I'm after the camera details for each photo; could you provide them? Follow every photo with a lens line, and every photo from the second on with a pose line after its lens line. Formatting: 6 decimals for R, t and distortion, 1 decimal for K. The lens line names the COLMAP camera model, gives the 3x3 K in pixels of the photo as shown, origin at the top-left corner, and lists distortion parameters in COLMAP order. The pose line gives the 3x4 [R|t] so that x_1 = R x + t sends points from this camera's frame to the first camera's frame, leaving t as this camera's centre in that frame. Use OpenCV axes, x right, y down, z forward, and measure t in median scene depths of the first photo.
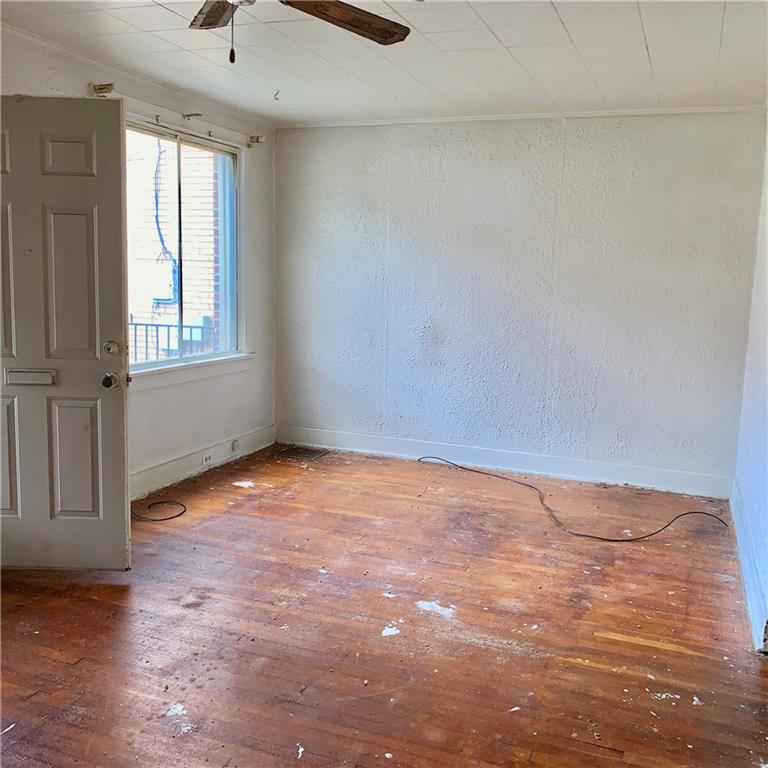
lens RADIAL K [[784.7, 0, 379.3], [0, 784.7, 382.0], [0, 0, 1]] dist [-0.015730, 0.000000]
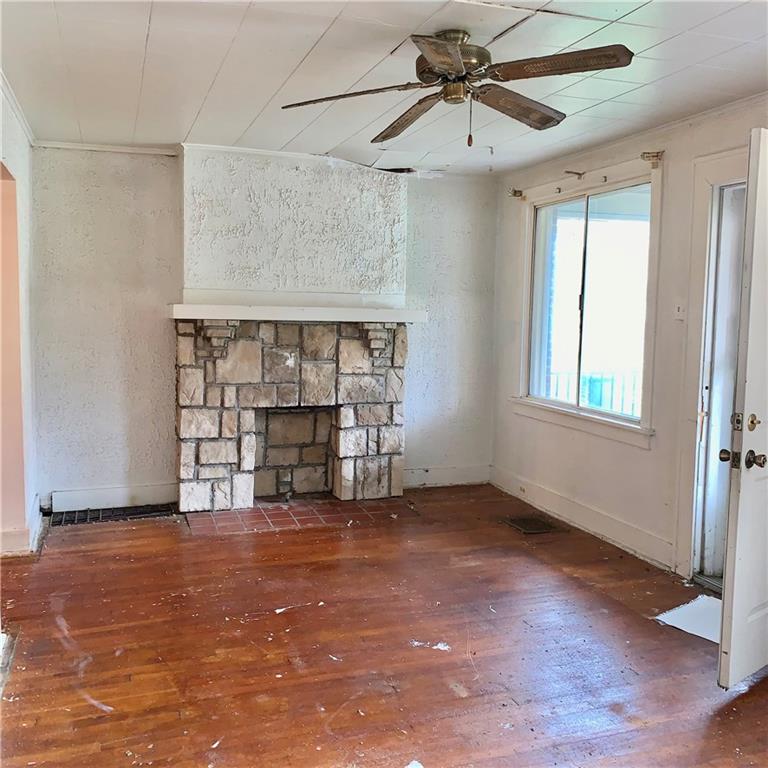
lens RADIAL K [[784.7, 0, 379.1], [0, 784.7, 383.6], [0, 0, 1]] dist [-0.015730, 0.000000]
pose [[-0.759914, 0.023304, -0.649606, 0.646366], [-0.135994, 0.971542, 0.193939, -0.243422], [0.635639, 0.235719, -0.735119, 1.747600]]
